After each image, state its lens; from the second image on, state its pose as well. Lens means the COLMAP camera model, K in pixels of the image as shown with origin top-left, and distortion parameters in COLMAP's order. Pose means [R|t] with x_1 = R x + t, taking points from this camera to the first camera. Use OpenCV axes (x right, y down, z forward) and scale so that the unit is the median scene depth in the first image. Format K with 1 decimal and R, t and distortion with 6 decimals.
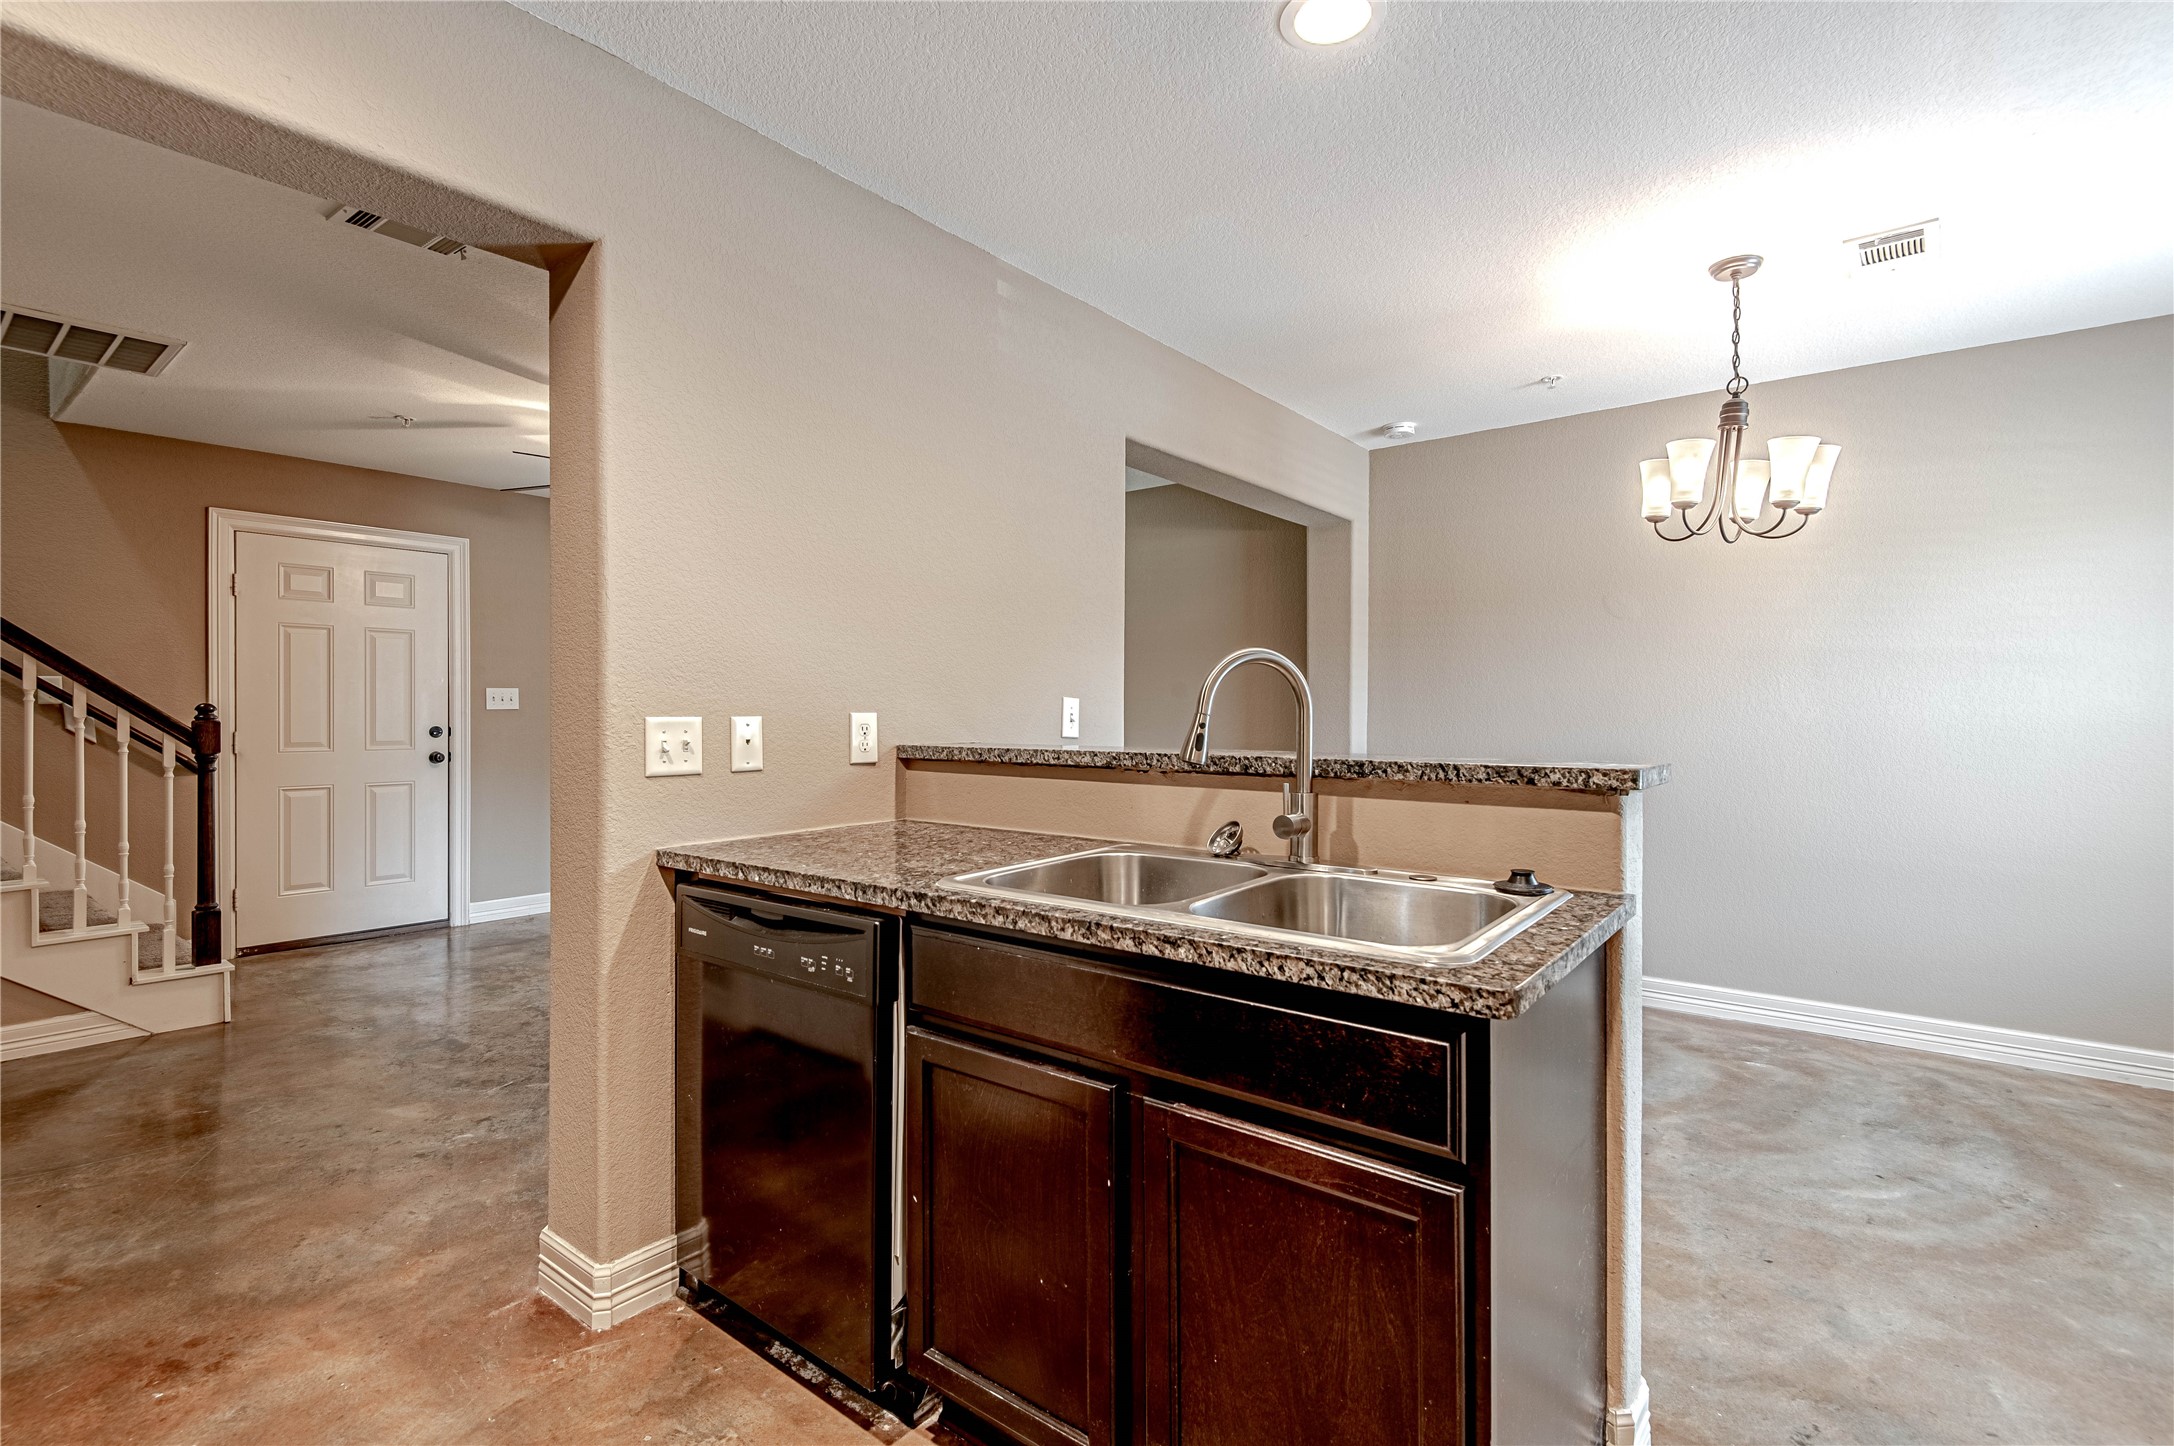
lens RADIAL K [[1018.0, 0, 1099.2], [0, 1018.0, 719.2], [0, 0, 1]] dist [0.014865, -0.011163]
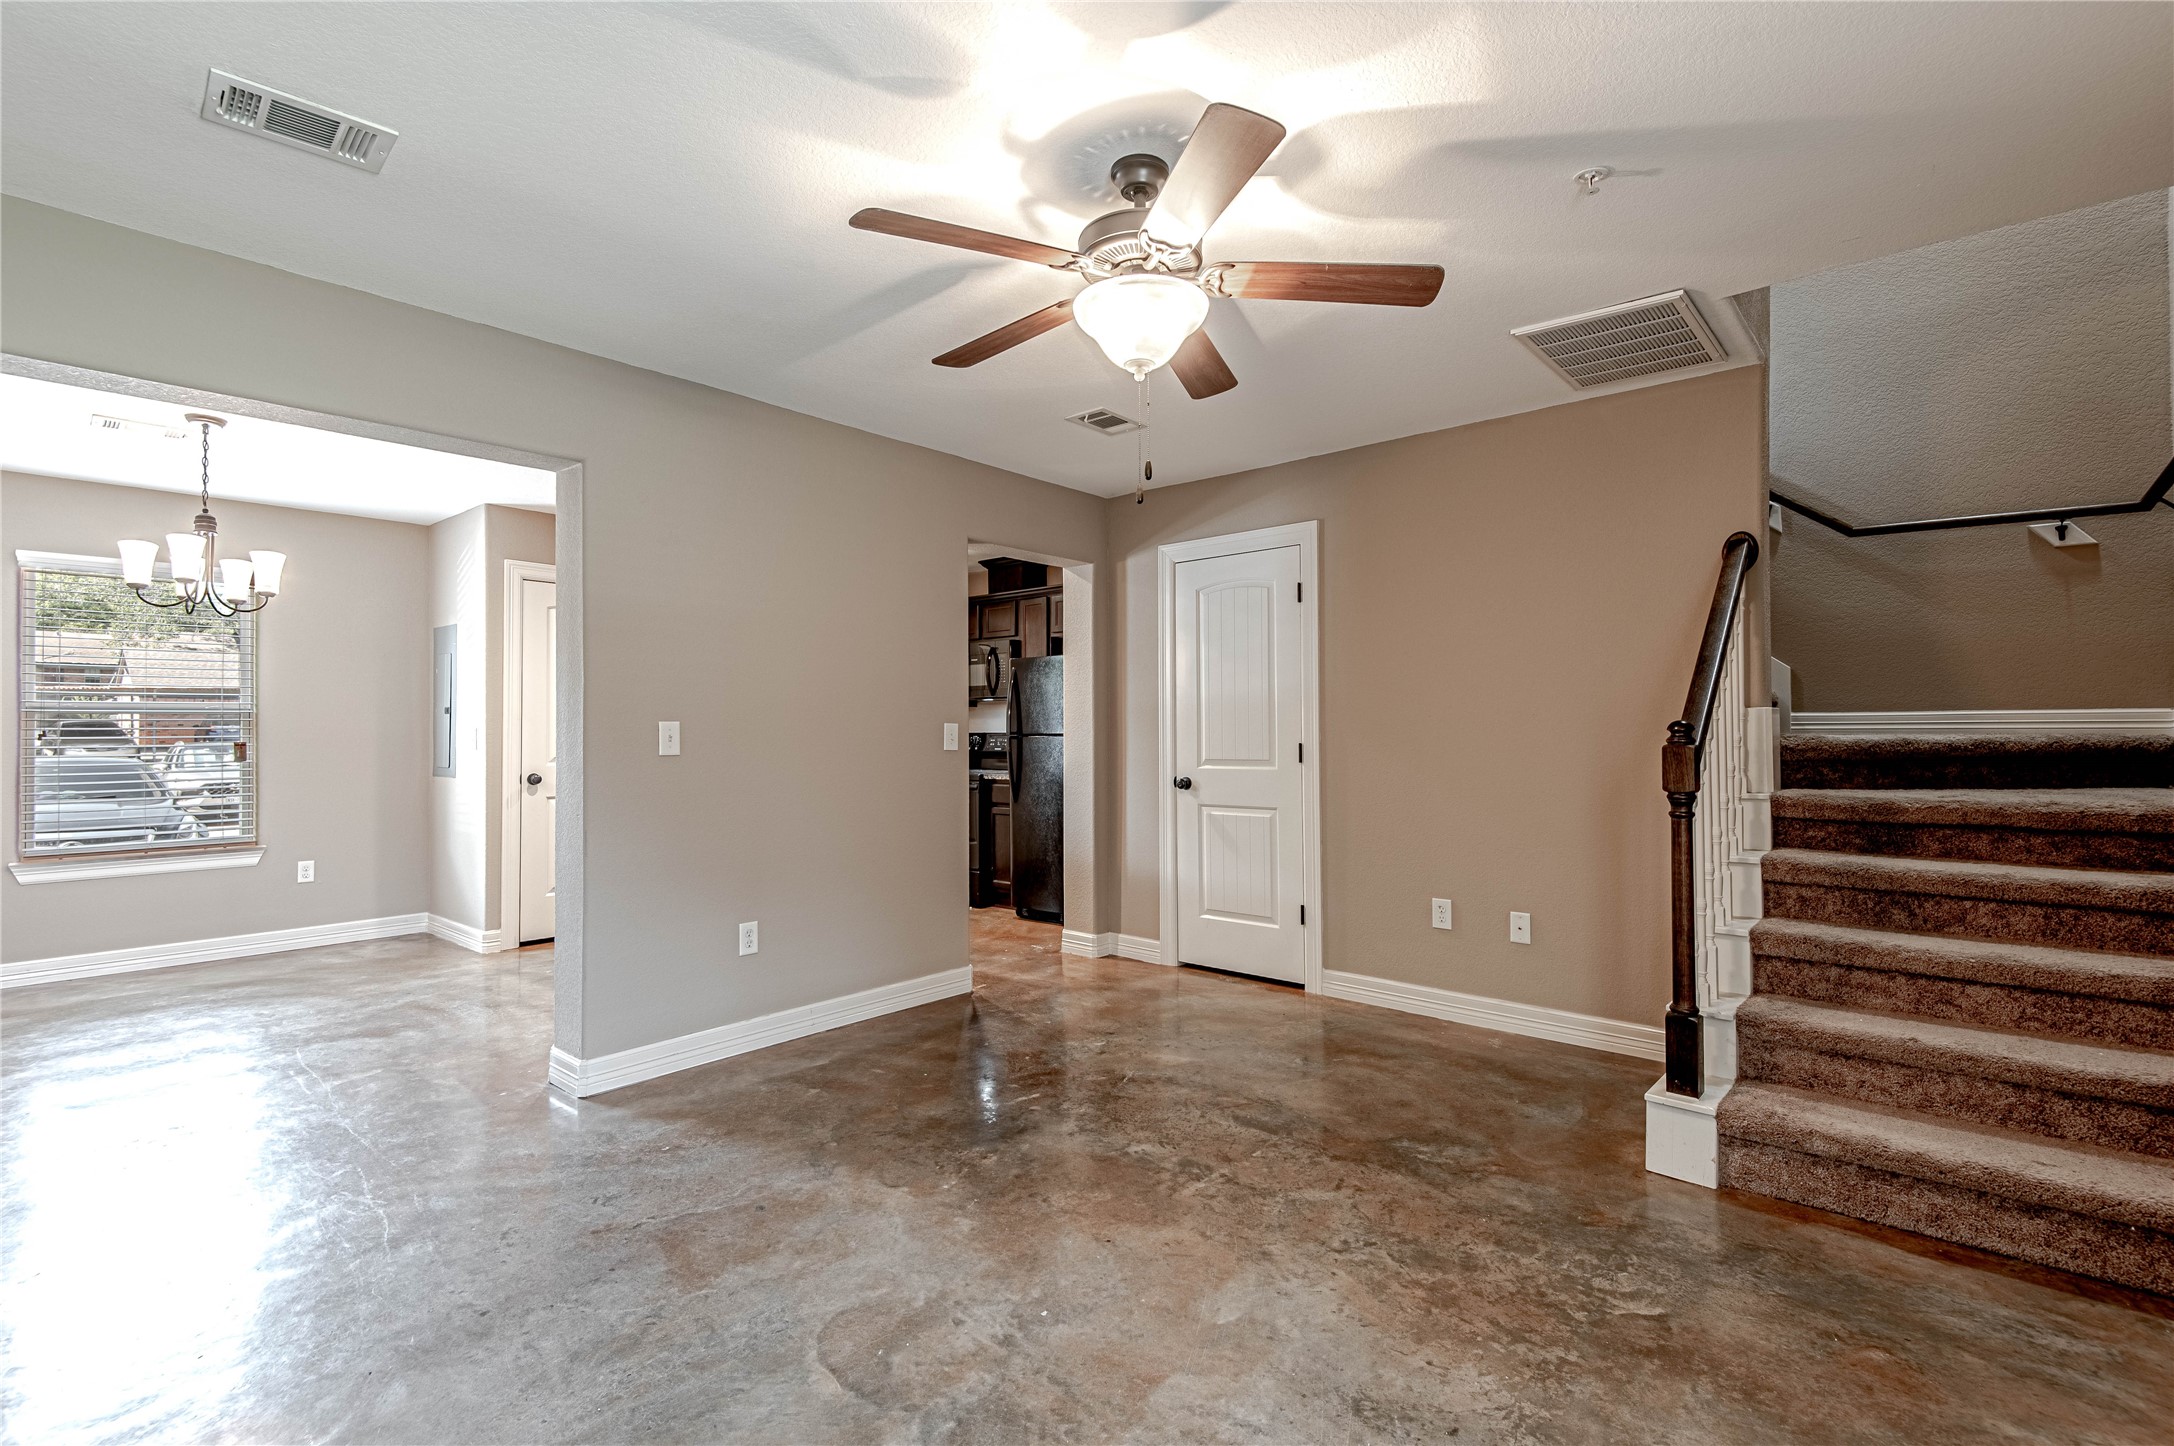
lens RADIAL K [[975.5, 0, 1091.1], [0, 975.5, 706.1], [0, 0, 1]] dist [0.021149, -0.018488]
pose [[-0.998776, 0.004464, 0.049262, -0.489055], [0.003663, 0.999860, -0.016344, -0.016932], [-0.049328, -0.016143, -0.998652, 1.676593]]
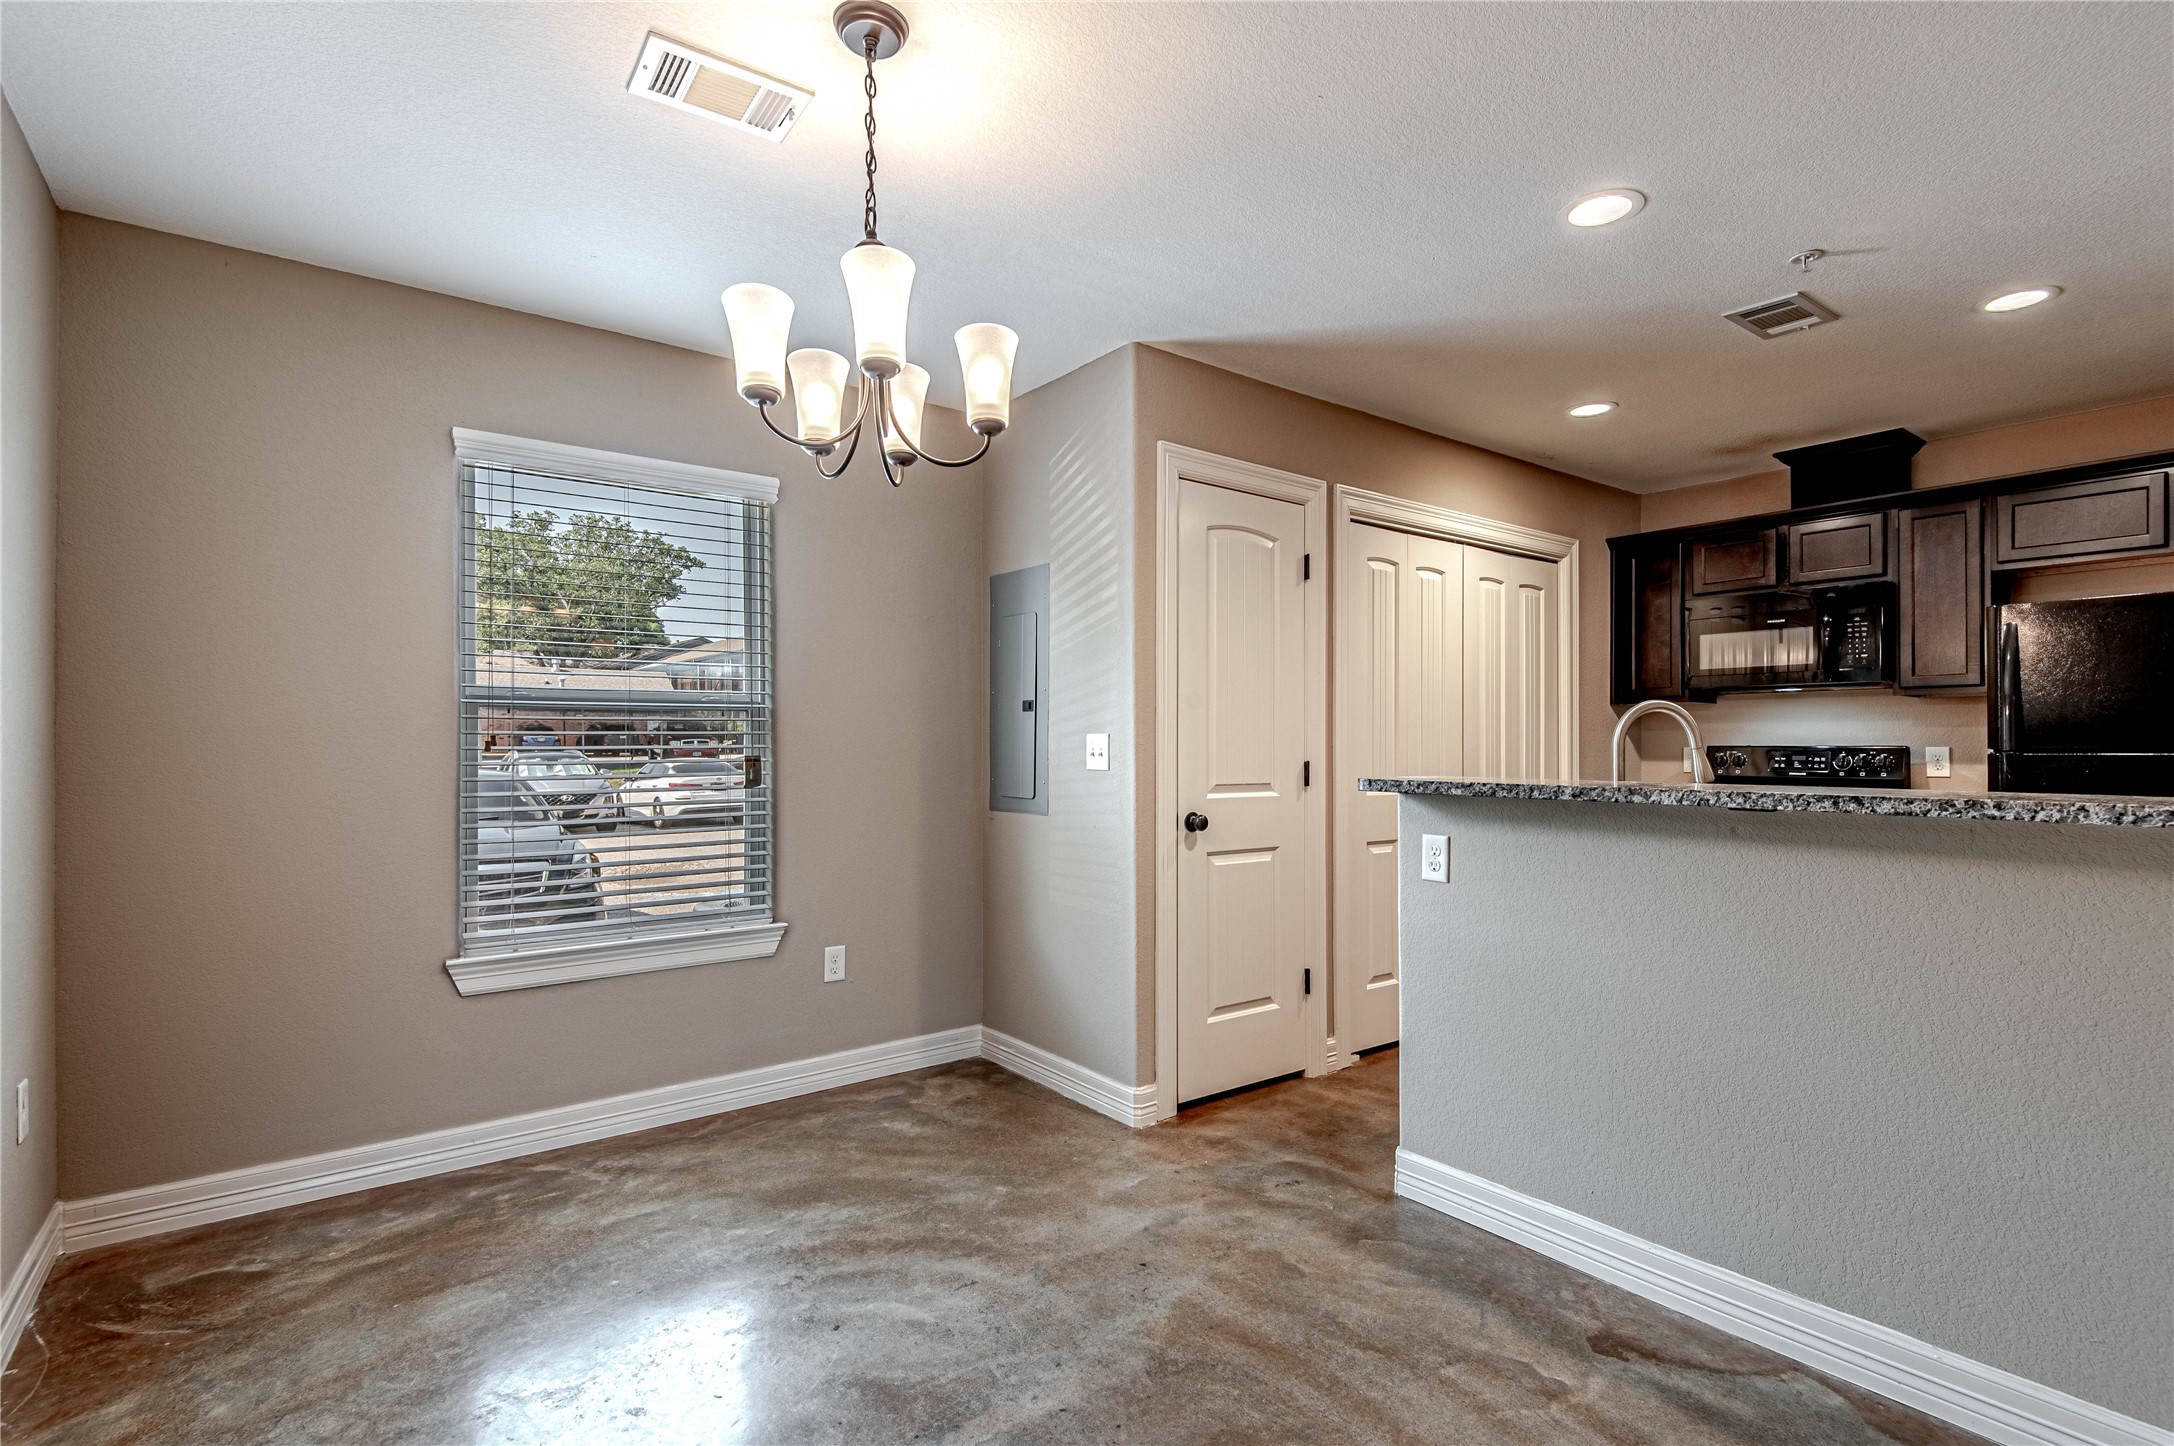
lens RADIAL K [[1018.0, 0, 1099.2], [0, 1018.0, 719.2], [0, 0, 1]] dist [0.014865, -0.011163]
pose [[-0.964212, 0.008493, 0.264996, 0.232588], [0.004096, 0.999845, -0.017143, -0.009397], [-0.265101, -0.015444, -0.964097, 1.146765]]
